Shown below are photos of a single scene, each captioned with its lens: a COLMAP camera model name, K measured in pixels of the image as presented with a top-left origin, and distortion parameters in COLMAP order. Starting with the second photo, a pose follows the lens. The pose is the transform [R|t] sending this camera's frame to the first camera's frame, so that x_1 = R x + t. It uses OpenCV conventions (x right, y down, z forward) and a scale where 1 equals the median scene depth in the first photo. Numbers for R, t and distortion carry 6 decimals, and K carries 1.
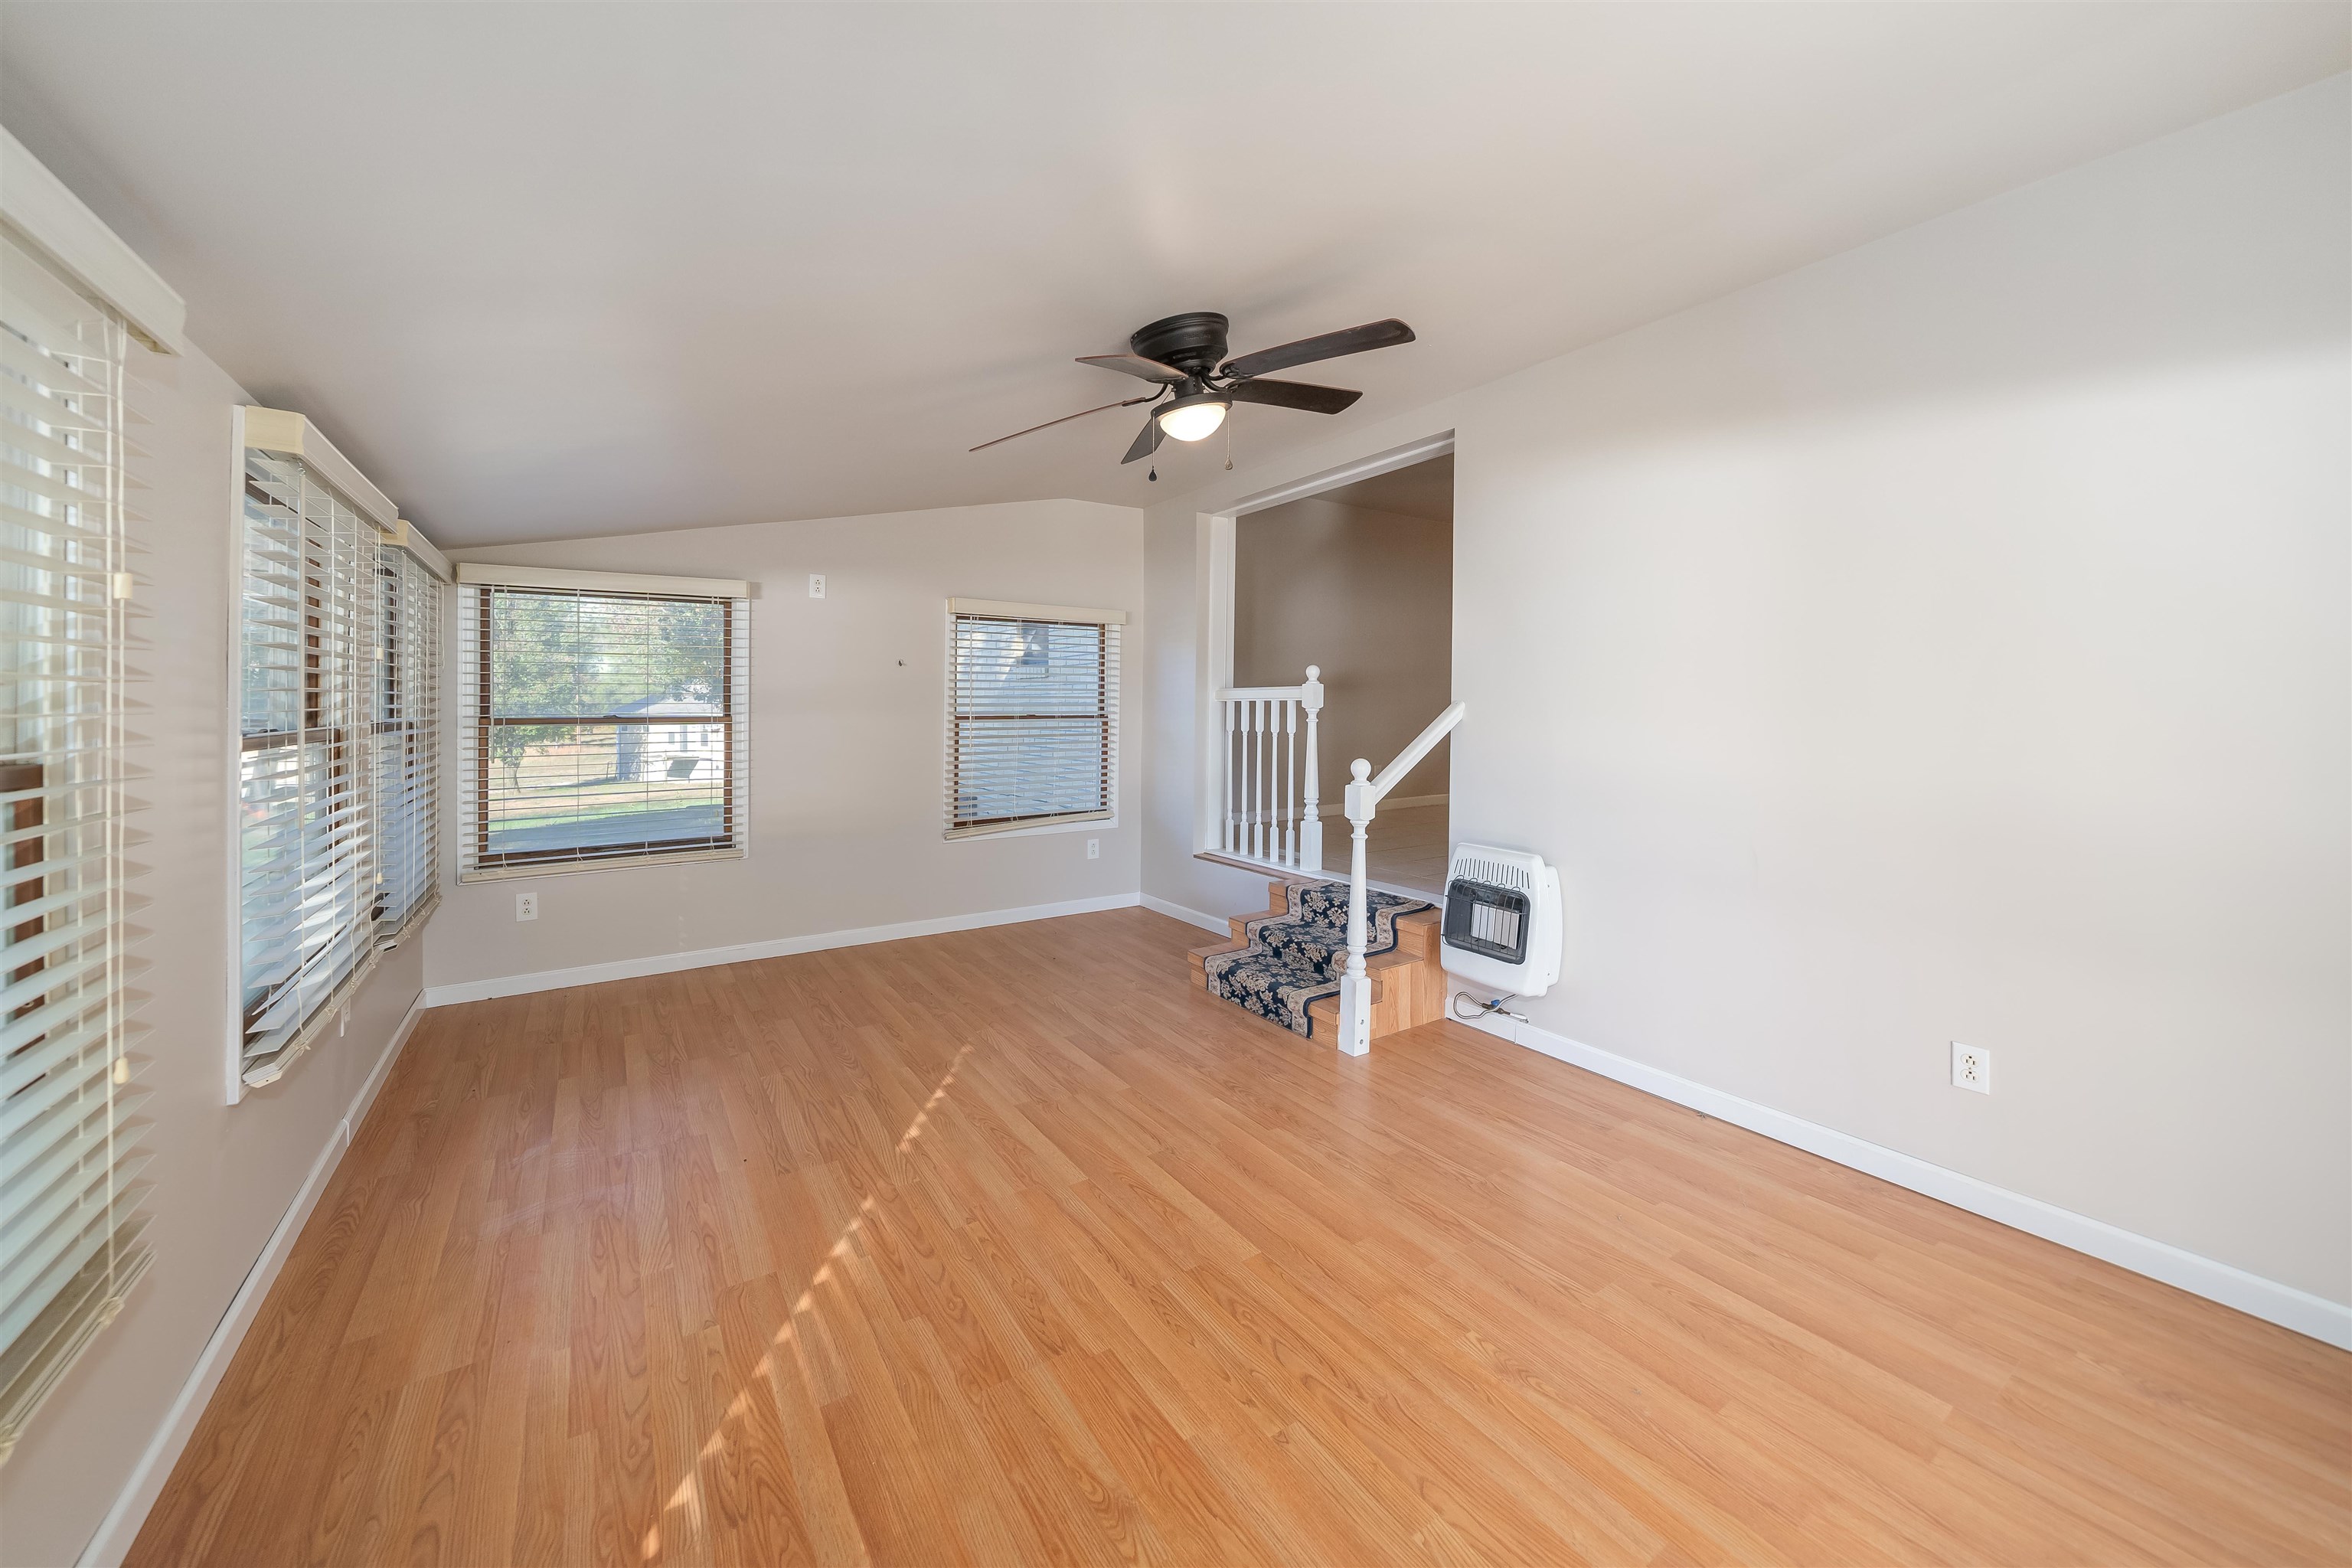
lens RADIAL K [[850.2, 0, 1167.8], [0, 850.2, 713.3], [0, 0, 1]] dist [-0.010062, -0.000187]
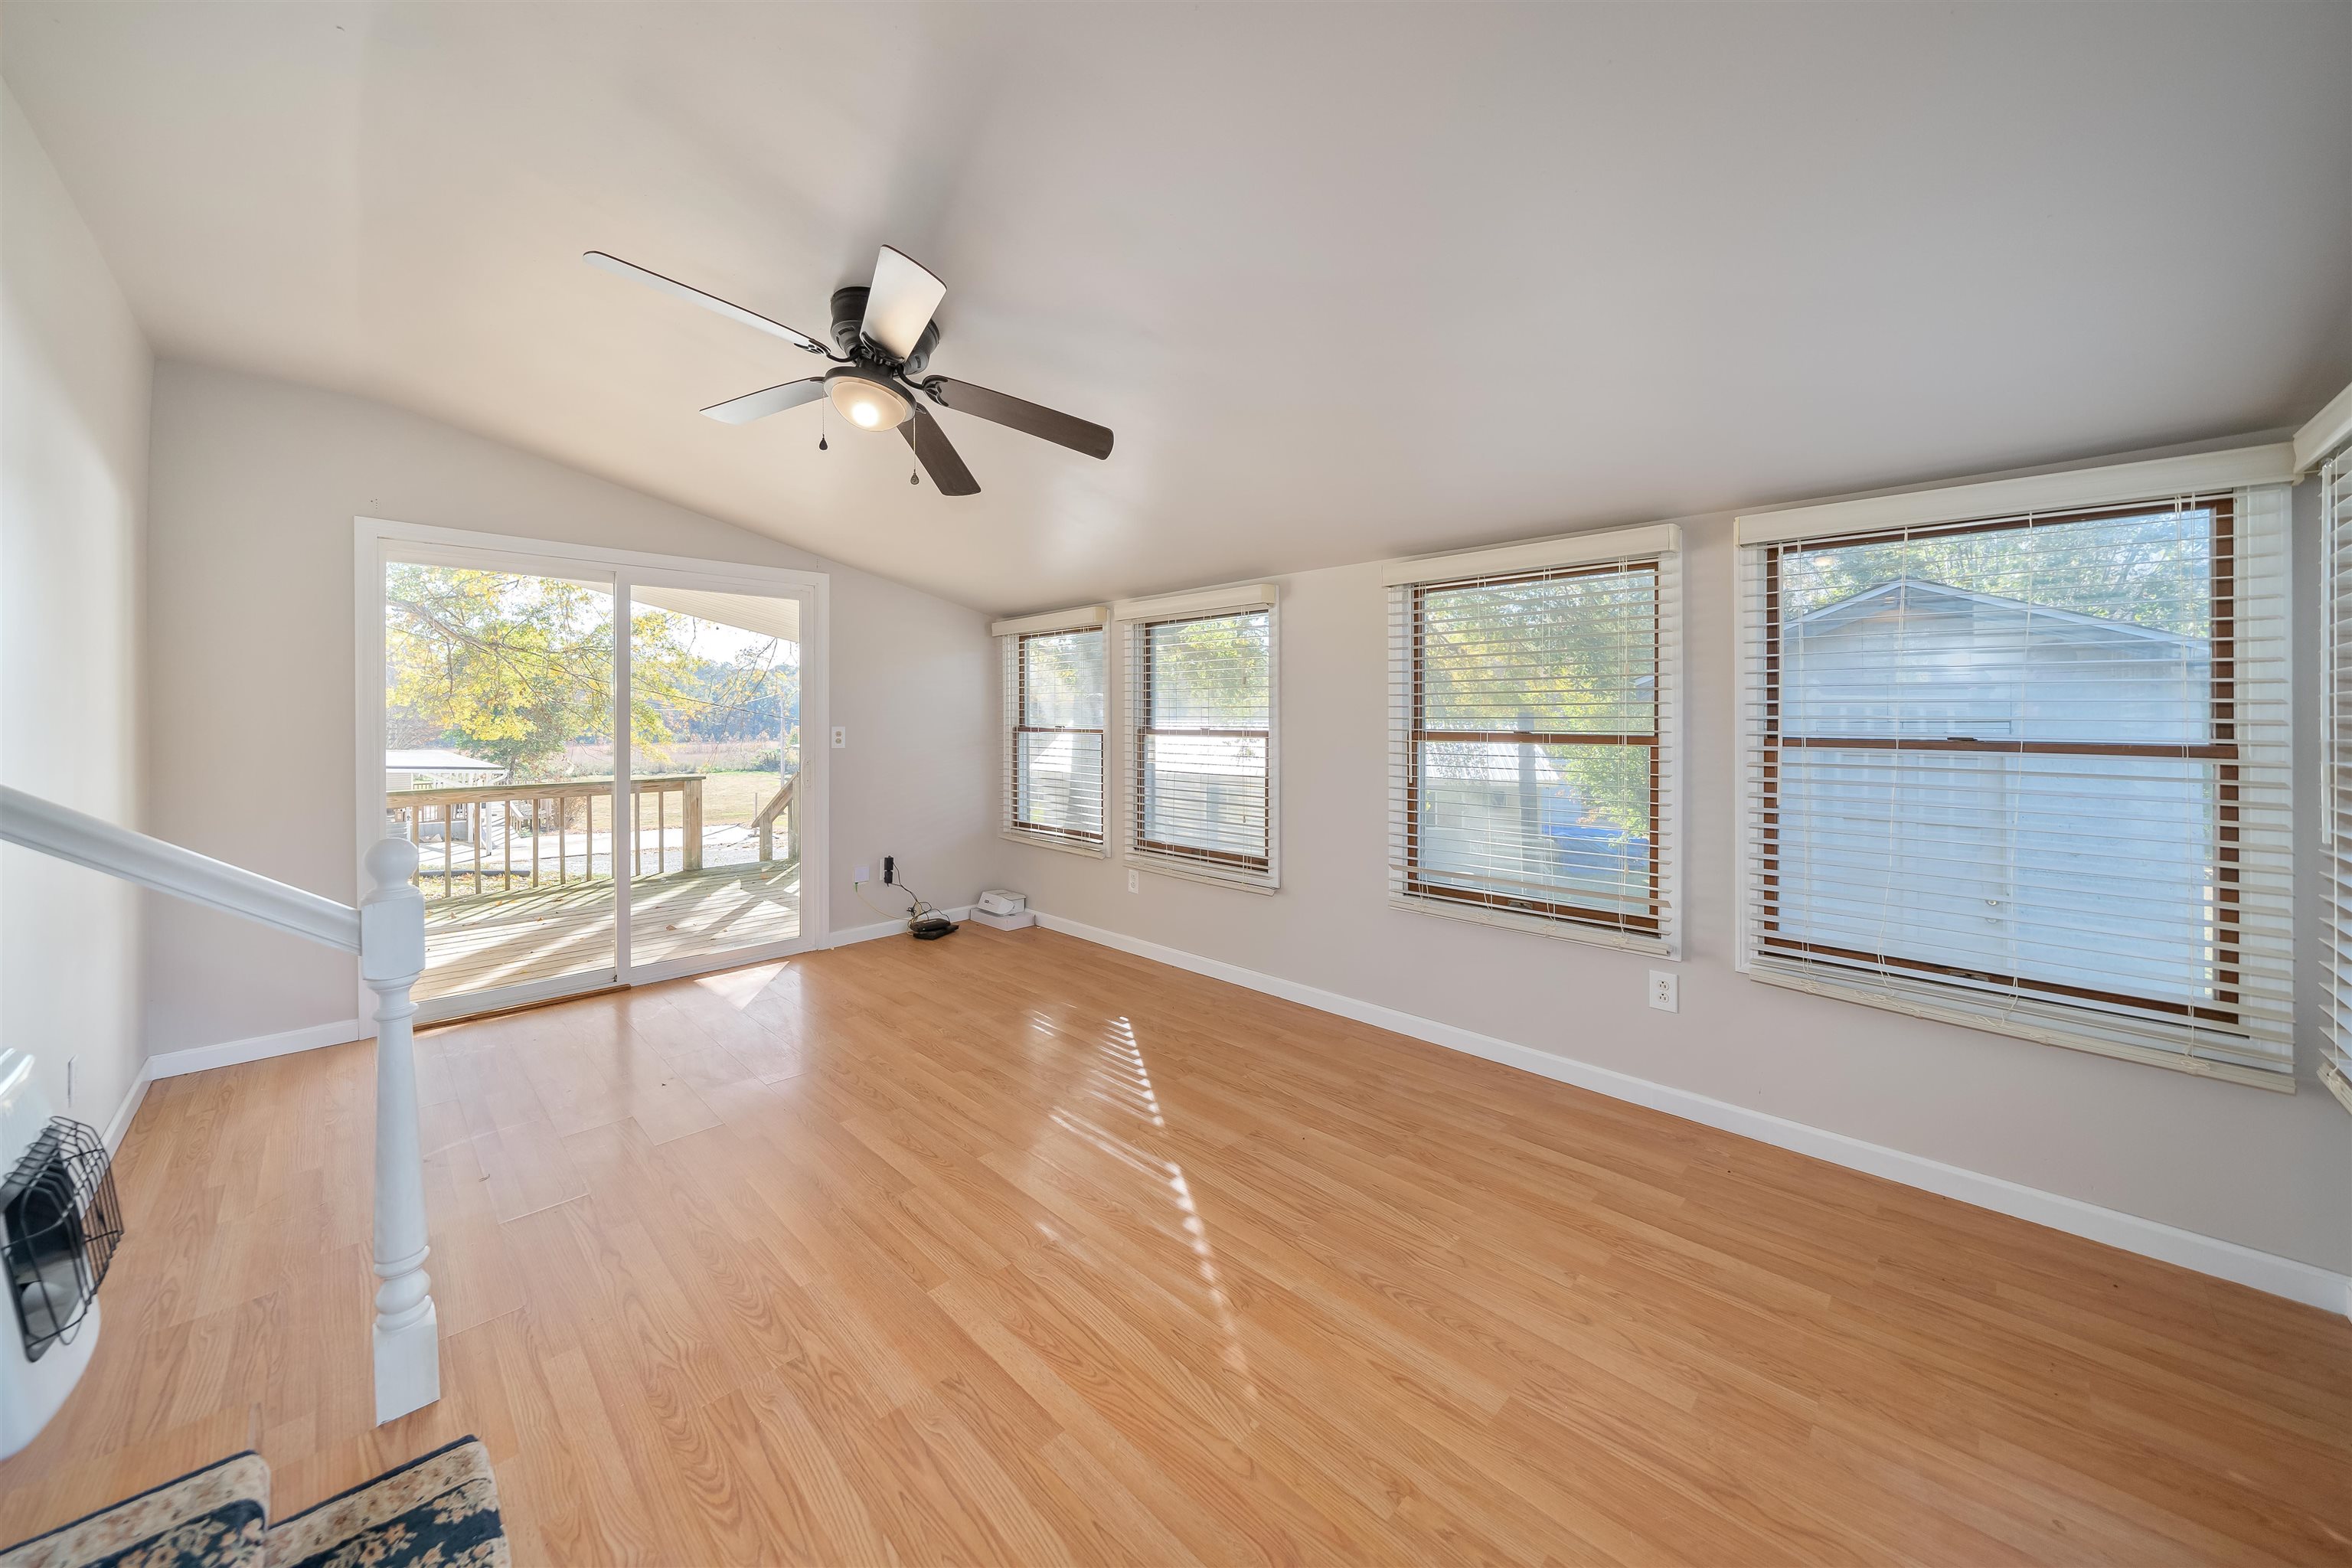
lens RADIAL K [[850.2, 0, 1167.8], [0, 850.2, 713.3], [0, 0, 1]] dist [-0.010062, -0.000187]
pose [[-0.982335, -0.005595, -0.187047, -0.115688], [-0.008022, 0.999893, 0.012219, -0.024972], [0.186959, 0.013503, -0.982275, 1.905137]]
